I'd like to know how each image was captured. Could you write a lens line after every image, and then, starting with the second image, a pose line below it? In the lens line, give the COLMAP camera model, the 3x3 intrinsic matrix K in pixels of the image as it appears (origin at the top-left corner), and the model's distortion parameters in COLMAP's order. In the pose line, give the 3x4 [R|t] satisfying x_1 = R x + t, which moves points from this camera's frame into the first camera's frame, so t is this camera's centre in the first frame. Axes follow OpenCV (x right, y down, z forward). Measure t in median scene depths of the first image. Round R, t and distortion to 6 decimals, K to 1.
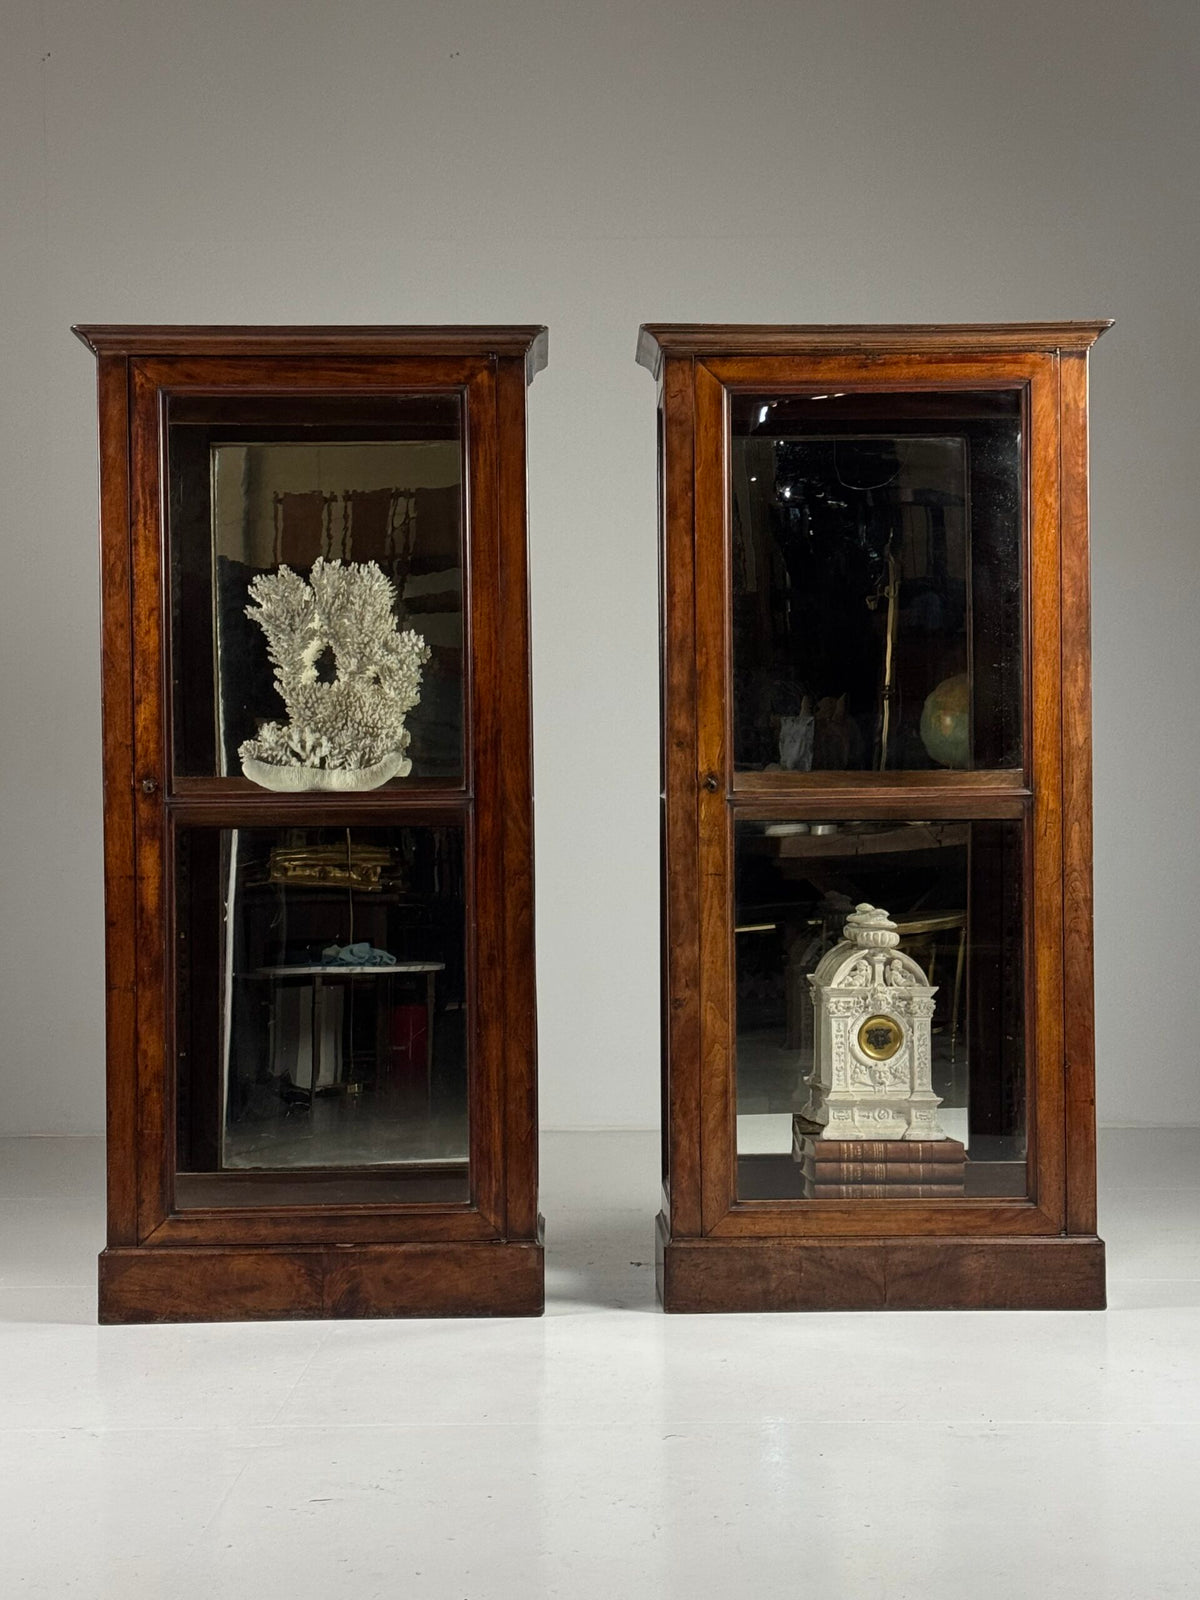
lens RADIAL K [[2569.0, 0, 598.9], [0, 2569.0, 793.4], [0, 0, 1]] dist [0.161097, 0.007796]
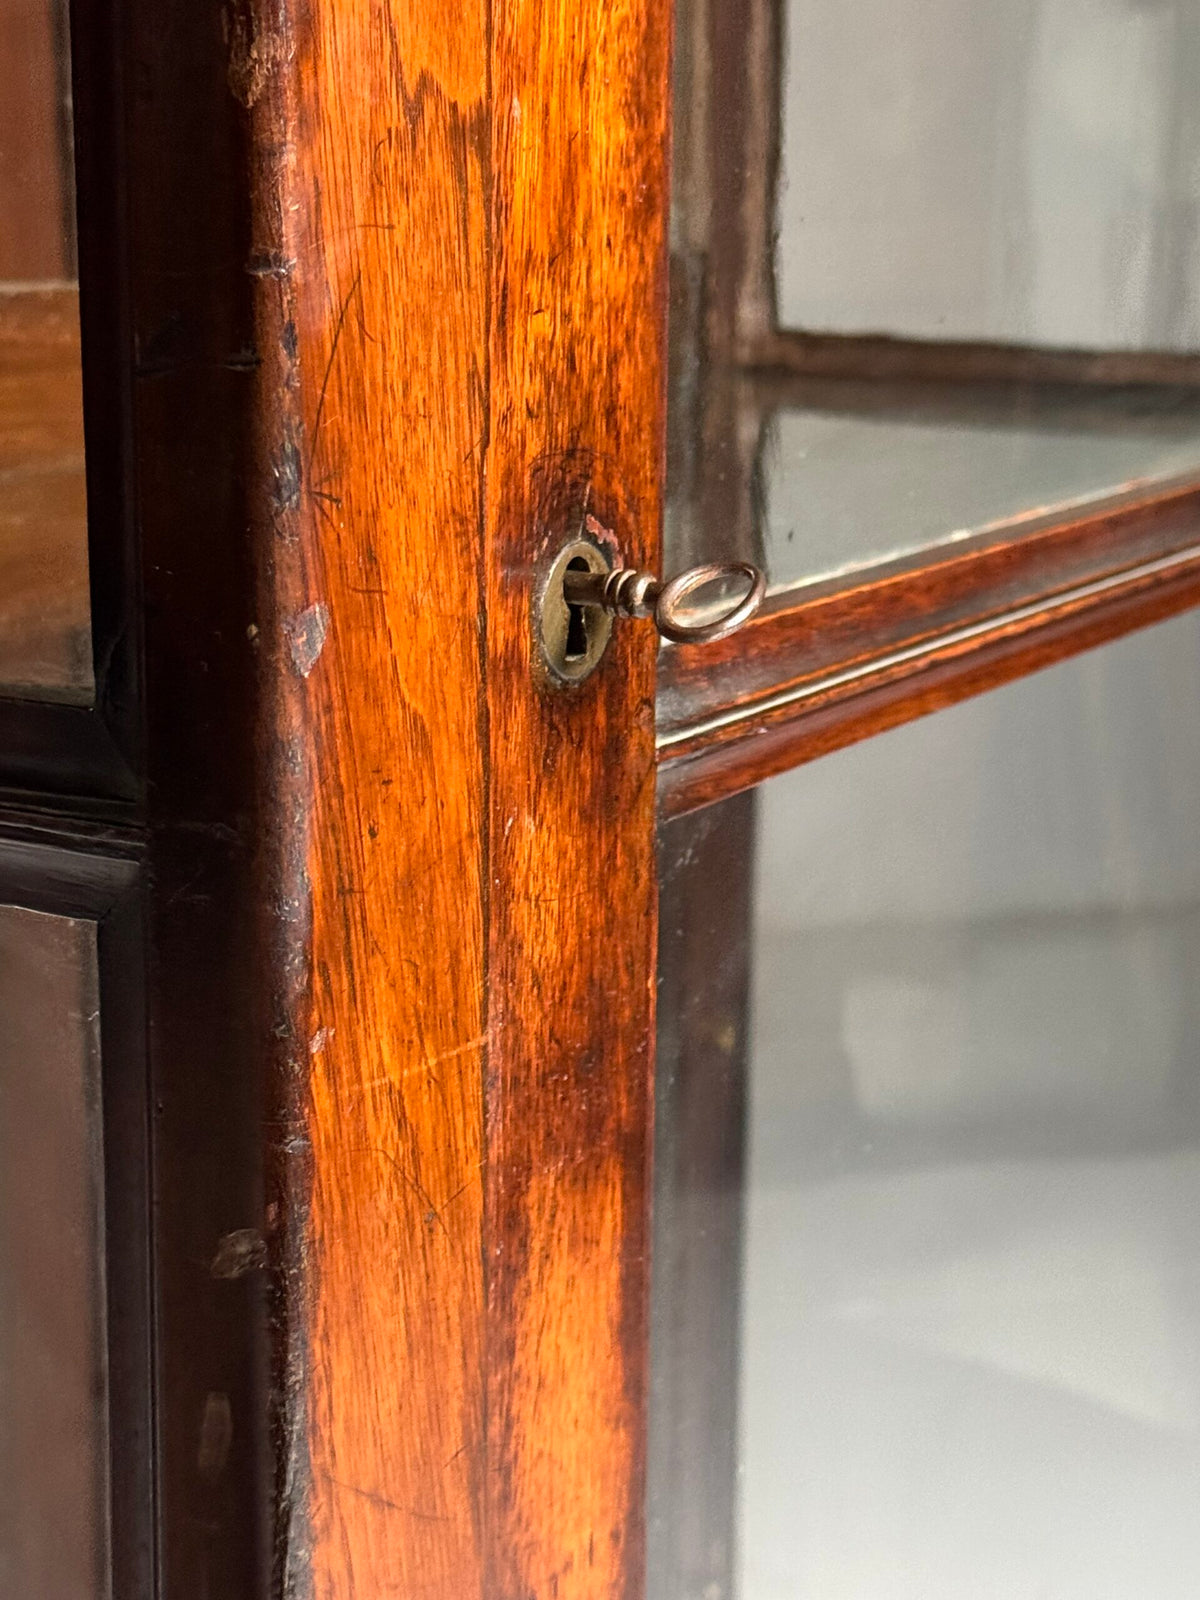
lens RADIAL K [[3139.2, 0, 598.6], [0, 3139.2, 808.1], [0, 0, 1]] dist [0.149097, 0.043533]
pose [[0.511574, -0.173762, 0.841486, -0.264721], [-0.038535, 0.973714, 0.224492, -0.020095], [-0.858375, -0.147271, 0.491431, 0.945907]]
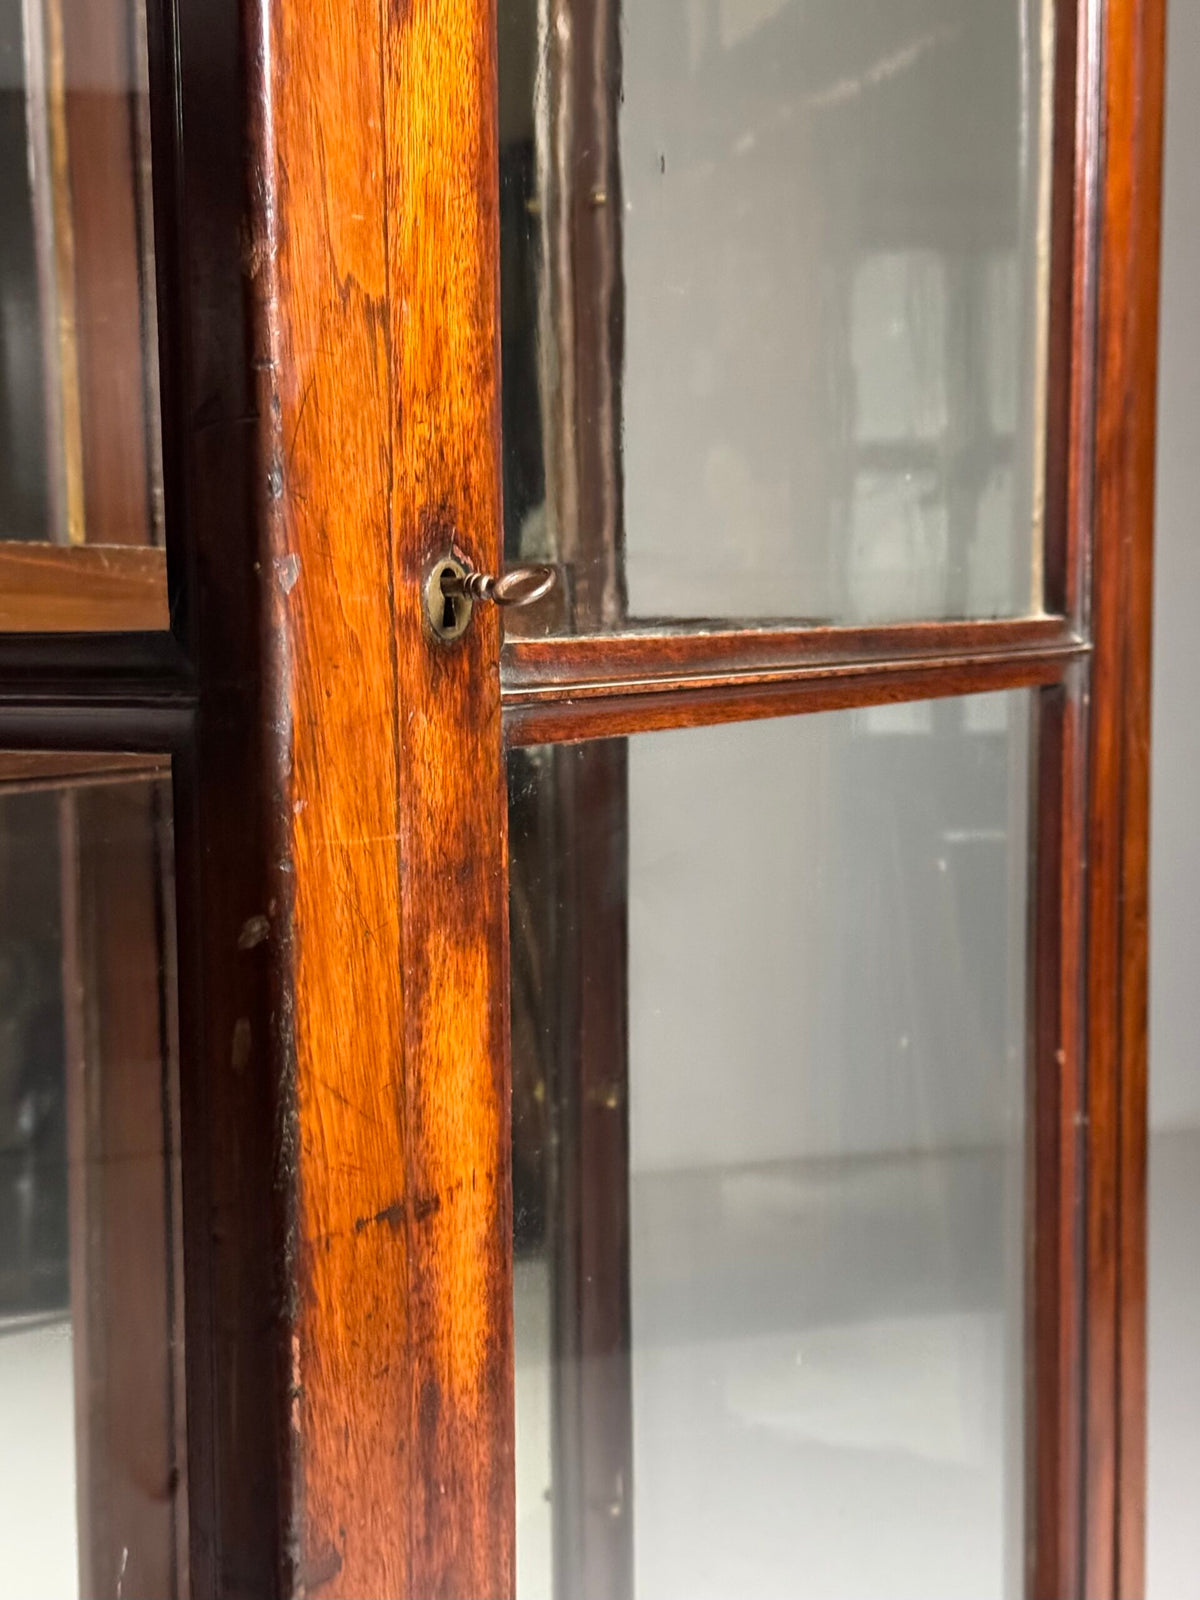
lens RADIAL K [[2418.0, 0, 610.5], [0, 2418.0, 795.9], [0, 0, 1]] dist [0.149280, 0.008354]
pose [[0.490796, -0.062726, 0.869014, -0.294319], [-0.015335, 0.996629, 0.080598, -0.002755], [-0.871139, -0.052884, 0.488180, 0.921336]]
